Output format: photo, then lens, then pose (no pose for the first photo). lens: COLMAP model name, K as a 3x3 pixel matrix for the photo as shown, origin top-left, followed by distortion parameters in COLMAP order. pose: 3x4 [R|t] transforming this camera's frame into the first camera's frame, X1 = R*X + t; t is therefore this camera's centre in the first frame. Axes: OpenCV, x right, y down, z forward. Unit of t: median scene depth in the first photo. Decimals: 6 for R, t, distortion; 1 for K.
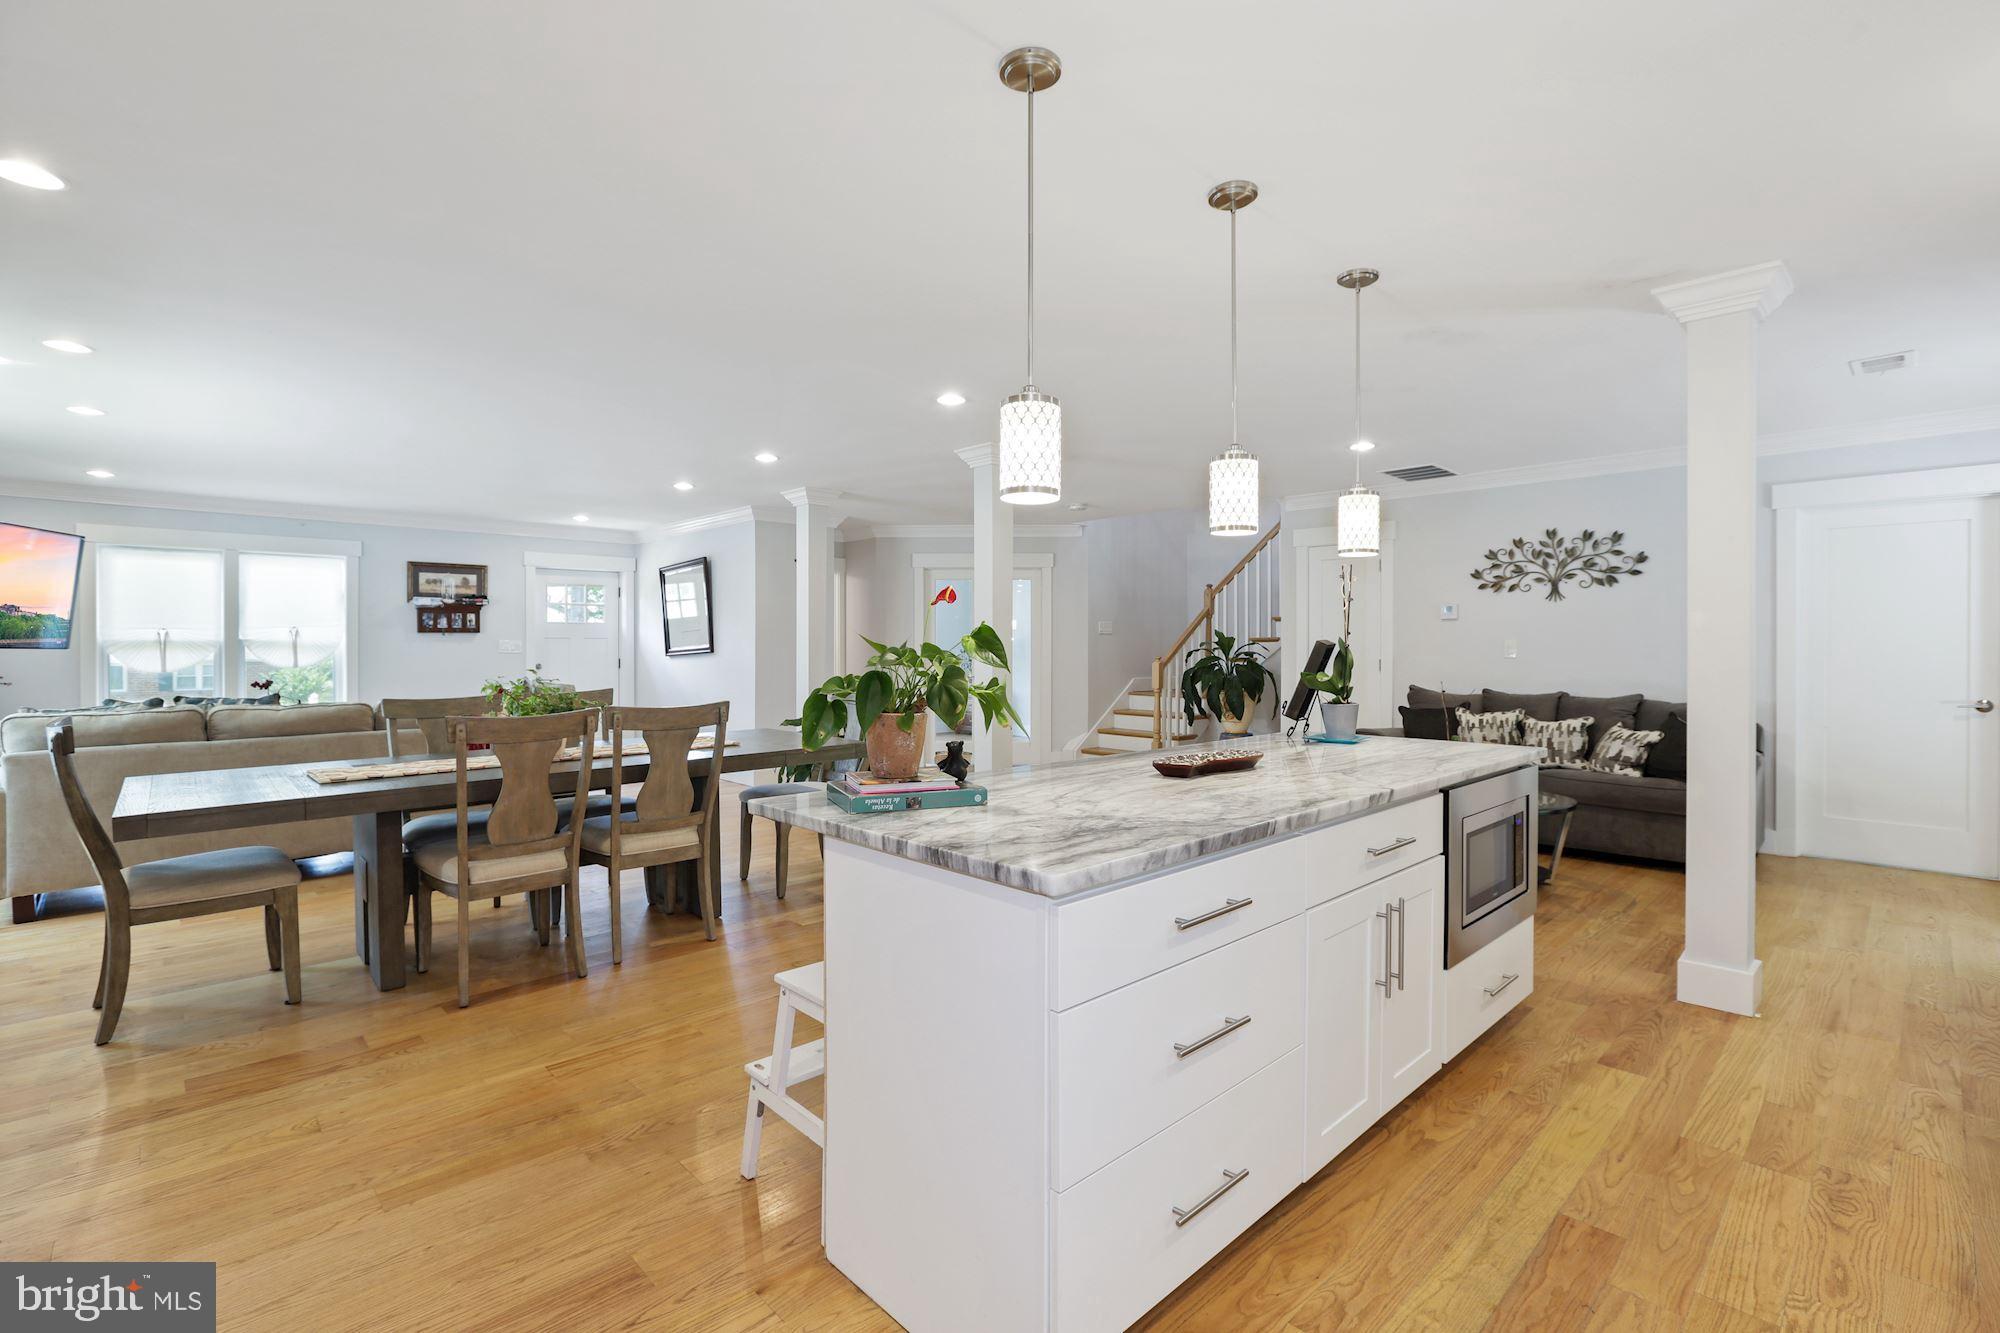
lens RADIAL K [[904.4, 0, 995.9], [0, 904.4, 653.0], [0, 0, 1]] dist [-0.054555, 0.020293]
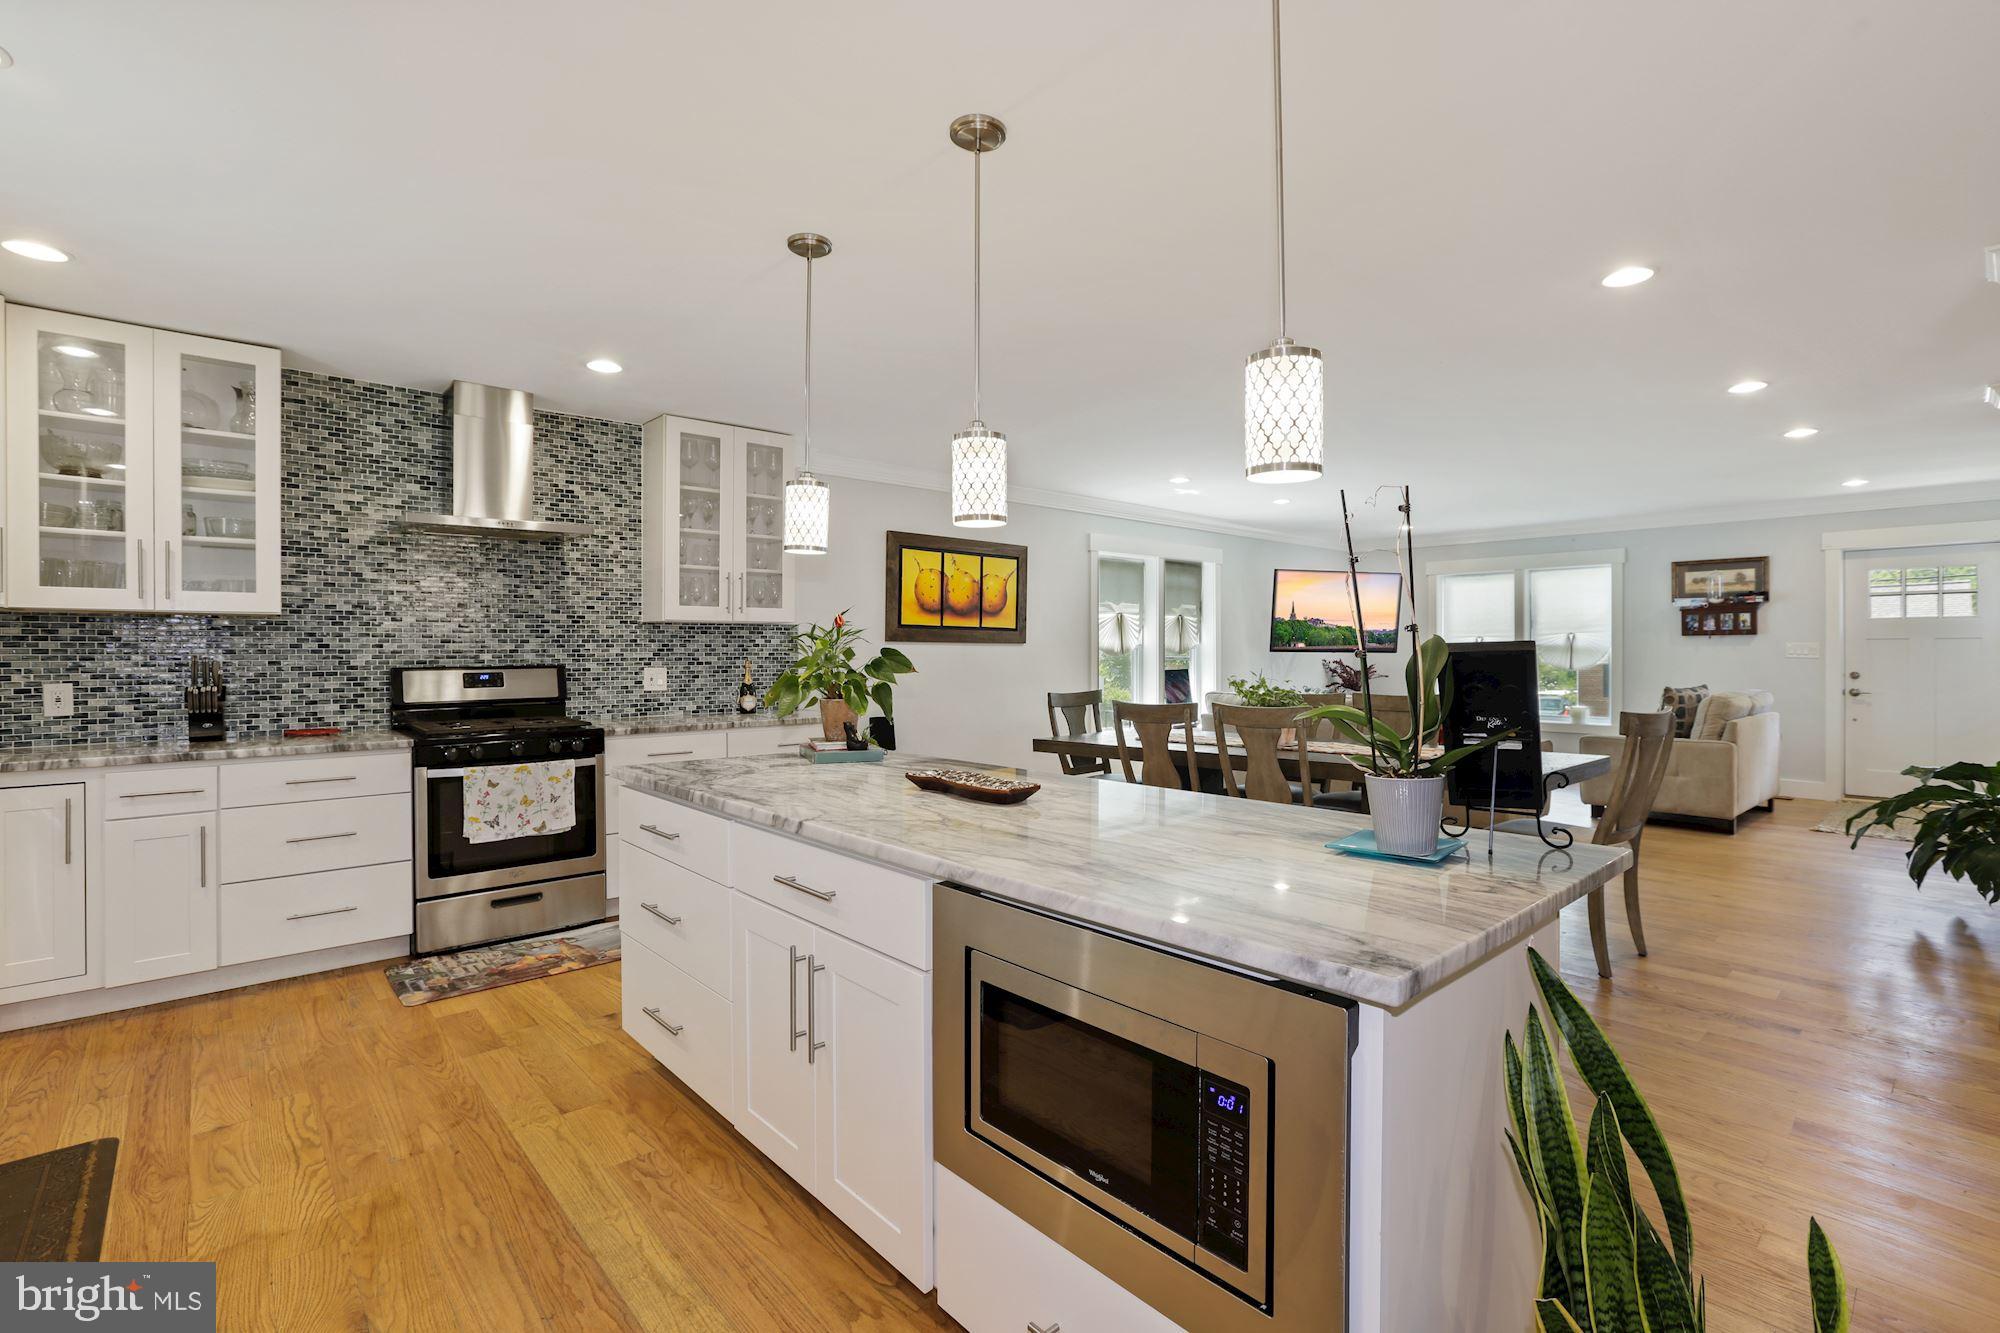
lens RADIAL K [[914.4, 0, 1006.3], [0, 914.4, 654.3], [0, 0, 1]] dist [-0.037826, 0.015542]
pose [[-0.020128, 0.006546, -0.999776, 0.457587], [-0.005513, 0.999963, 0.006658, -0.007762], [0.999782, 0.005646, -0.020091, 0.416008]]
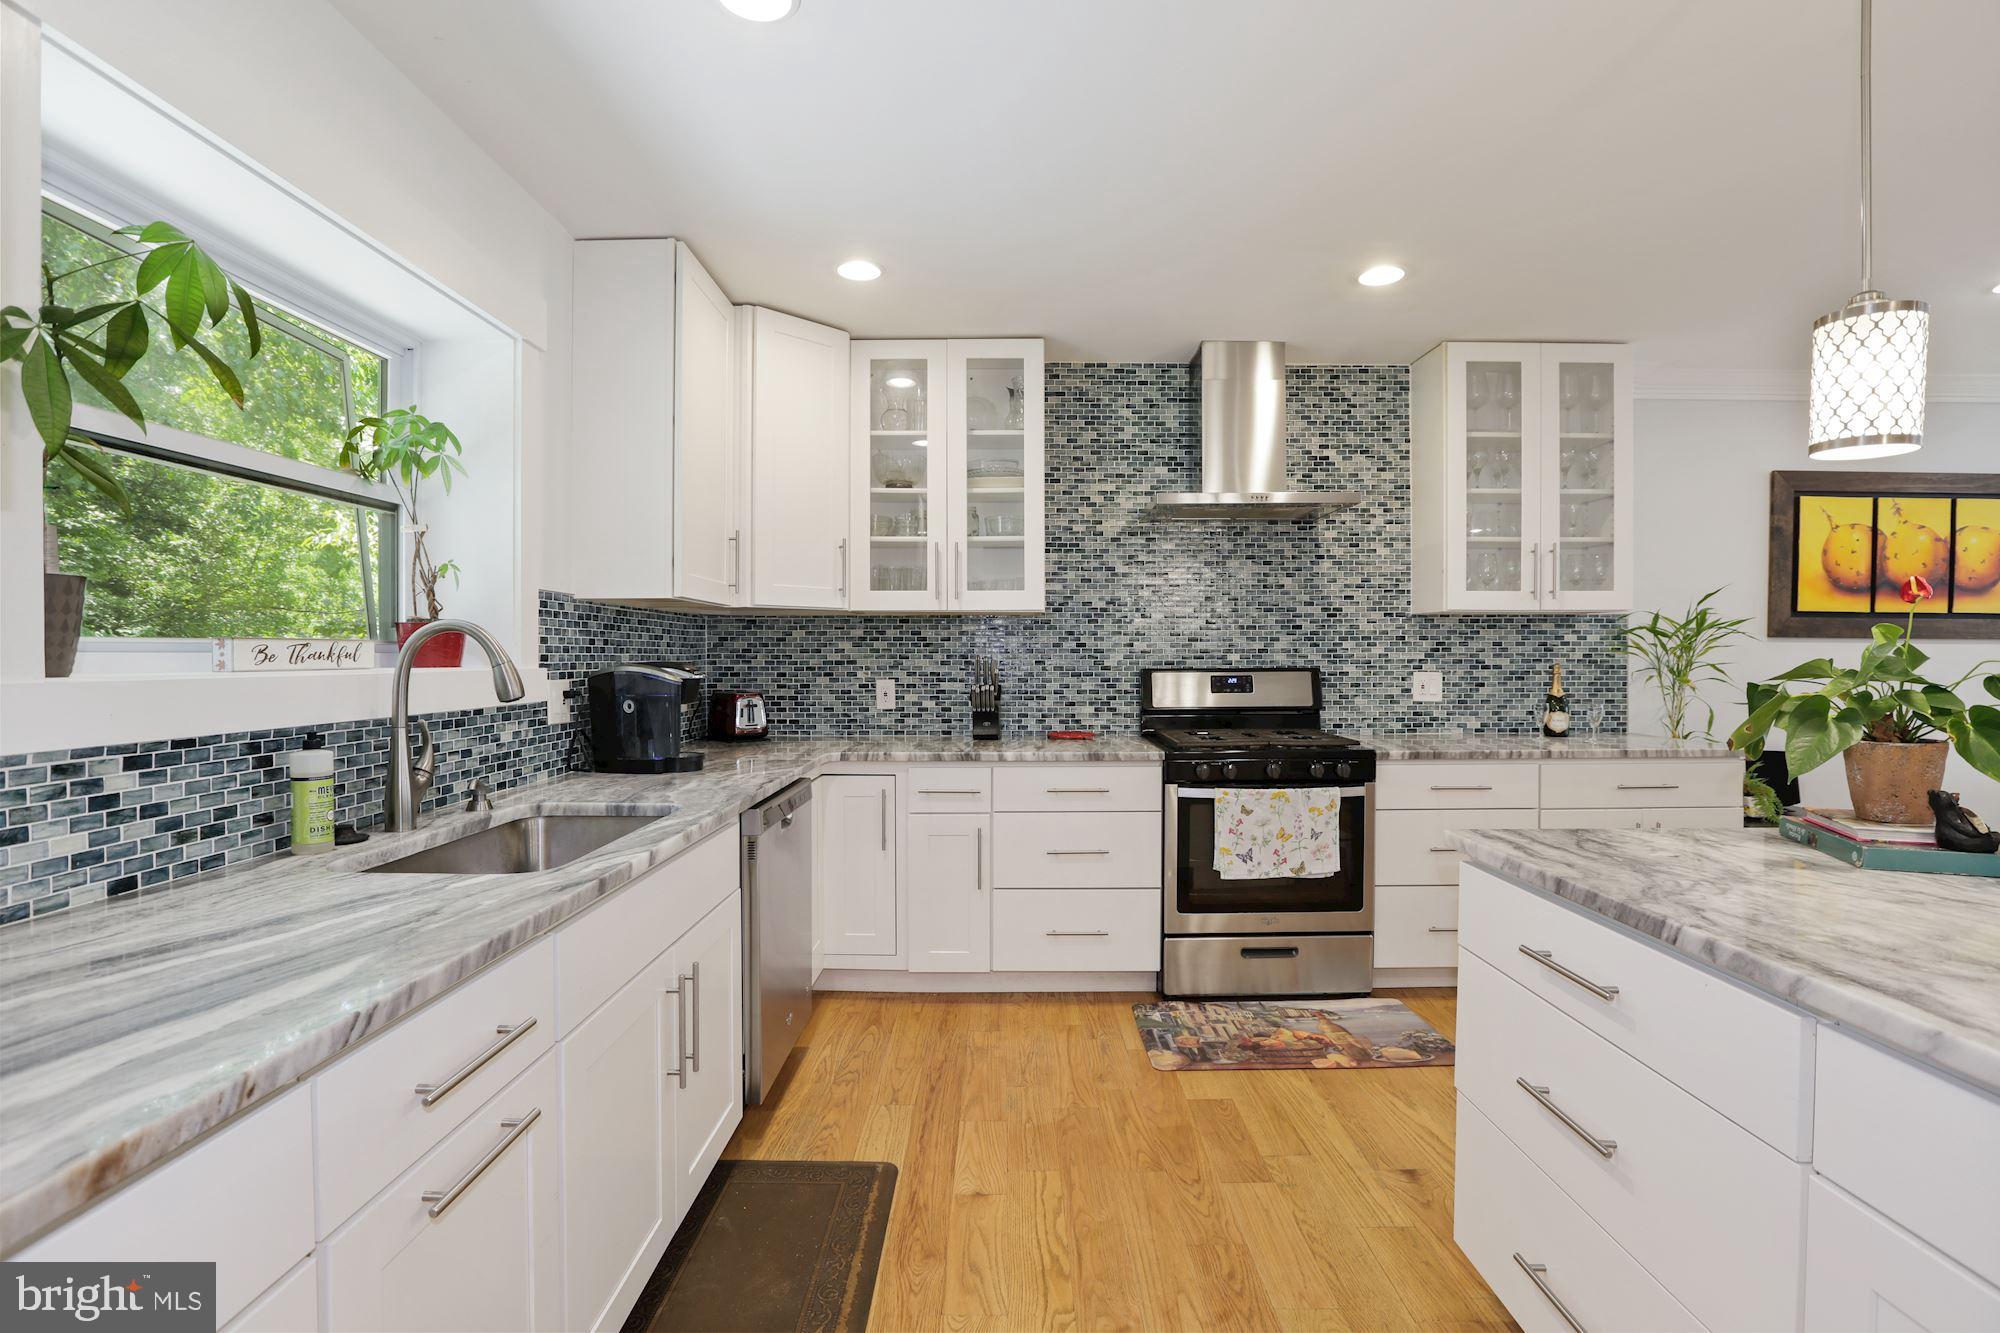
lens RADIAL K [[922.7, 0, 988.9], [0, 922.7, 656.6], [0, 0, 1]] dist [-0.056758, 0.023119]
pose [[-0.695379, 0.005053, -0.718625, 0.322044], [-0.003595, 0.999938, 0.010510, -0.005320], [0.718634, 0.009891, -0.695318, 0.308893]]
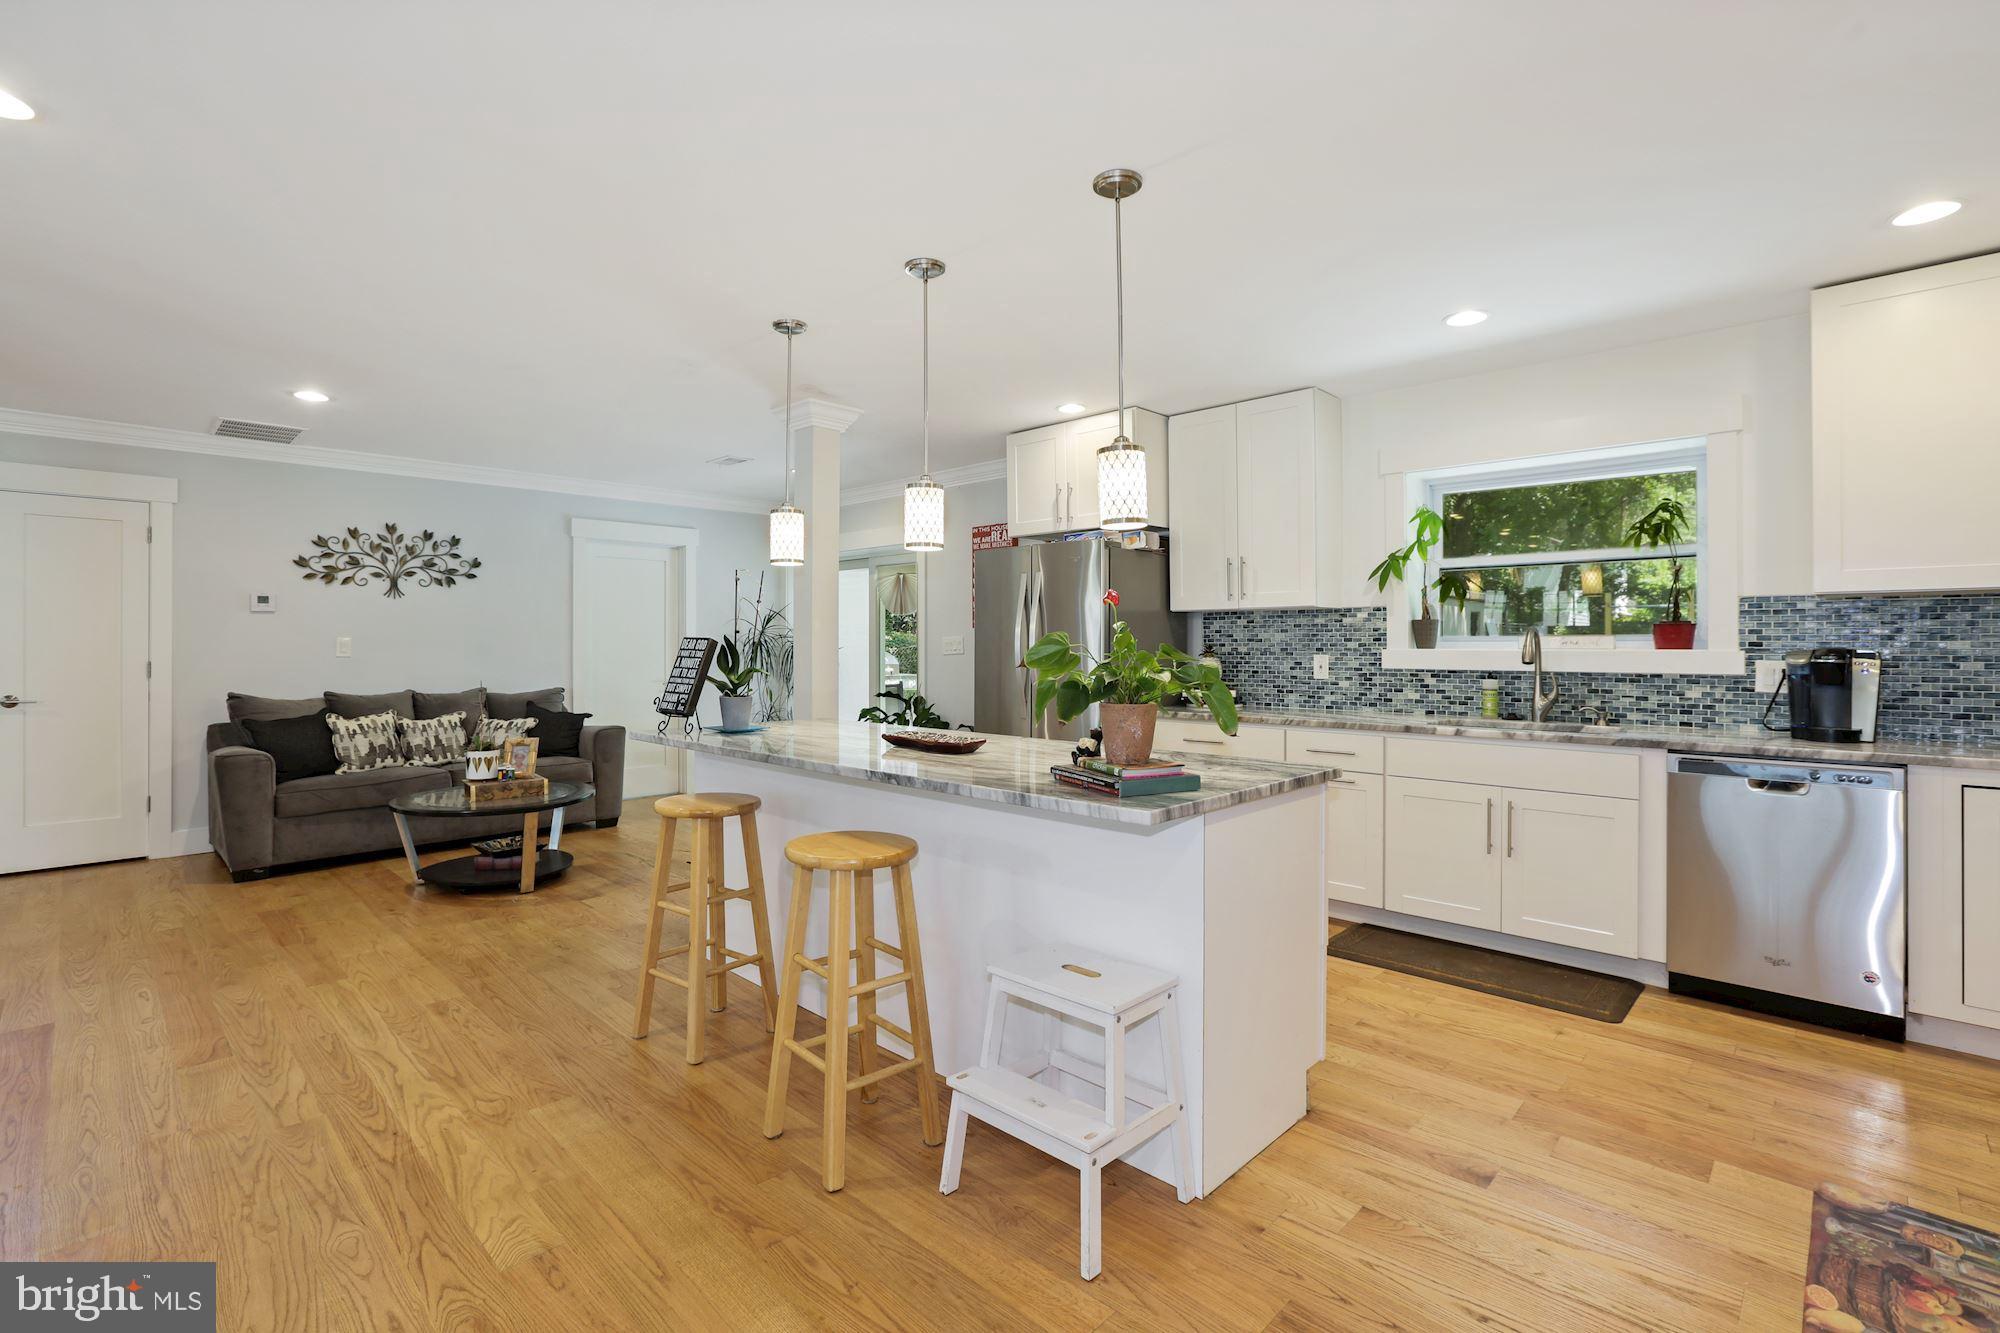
lens RADIAL K [[904.4, 0, 995.9], [0, 904.4, 653.0], [0, 0, 1]] dist [-0.054555, 0.020293]
pose [[-0.046592, -0.007338, 0.998887, -0.373697], [0.006274, 0.999951, 0.007638, -0.001061], [-0.998894, 0.006623, -0.046544, 0.381629]]
